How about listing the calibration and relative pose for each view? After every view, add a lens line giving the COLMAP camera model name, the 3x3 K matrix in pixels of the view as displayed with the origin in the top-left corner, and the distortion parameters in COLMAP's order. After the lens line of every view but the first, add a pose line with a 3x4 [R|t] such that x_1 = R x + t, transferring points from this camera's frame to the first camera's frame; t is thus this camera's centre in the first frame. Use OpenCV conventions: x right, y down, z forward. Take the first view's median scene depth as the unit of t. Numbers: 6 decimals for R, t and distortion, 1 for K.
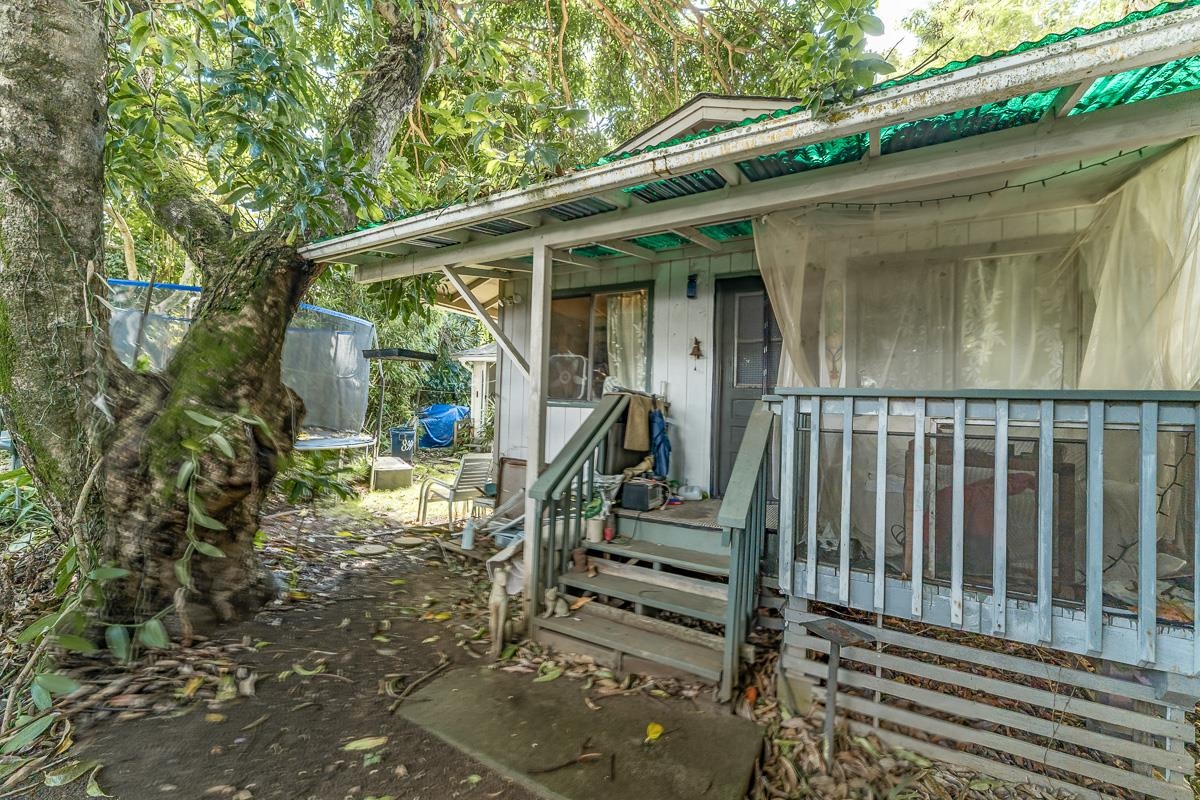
lens RADIAL K [[476.1, 0, 600.8], [0, 476.1, 390.7], [0, 0, 1]] dist [-0.014417, 0.000020]
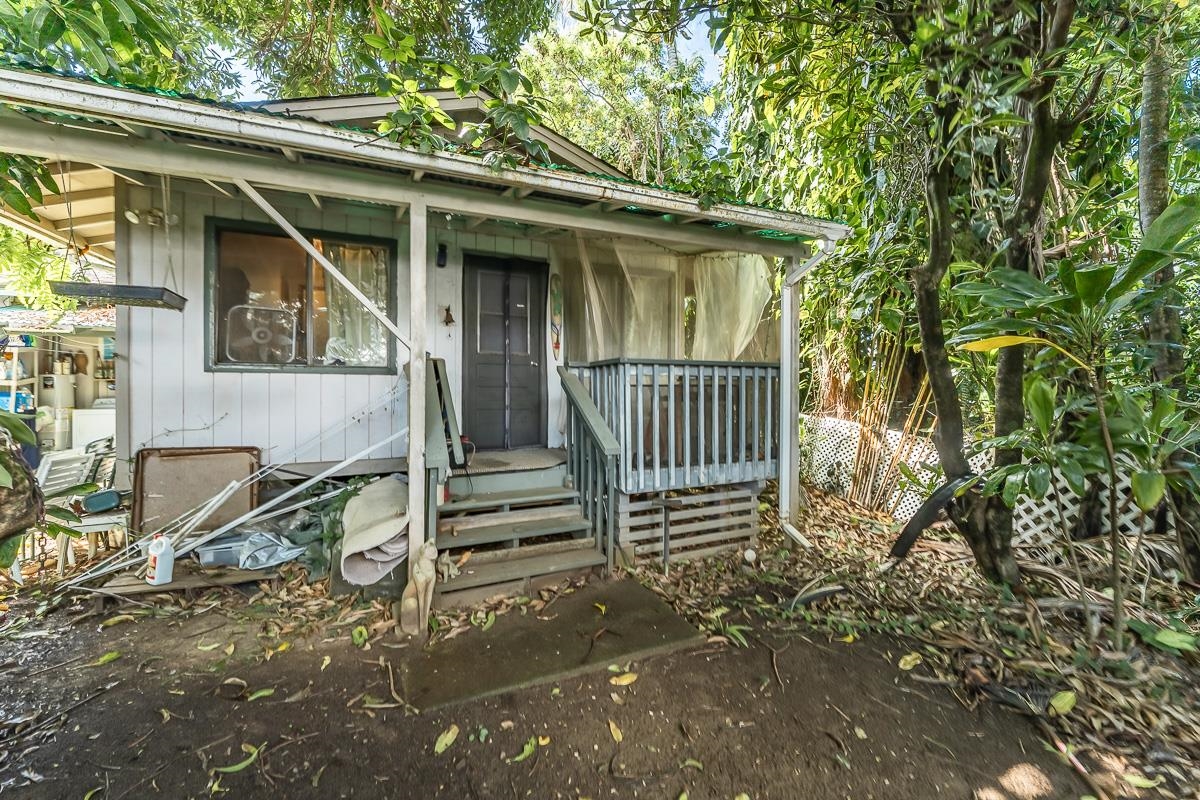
lens RADIAL K [[489.4, 0, 584.3], [0, 489.4, 375.0], [0, 0, 1]] dist [-0.000585, 0.000187]
pose [[0.582119, -0.022708, 0.812786, -0.938653], [-0.020287, 0.998893, 0.042437, -0.016572], [-0.812850, -0.041192, 0.581014, 0.203684]]
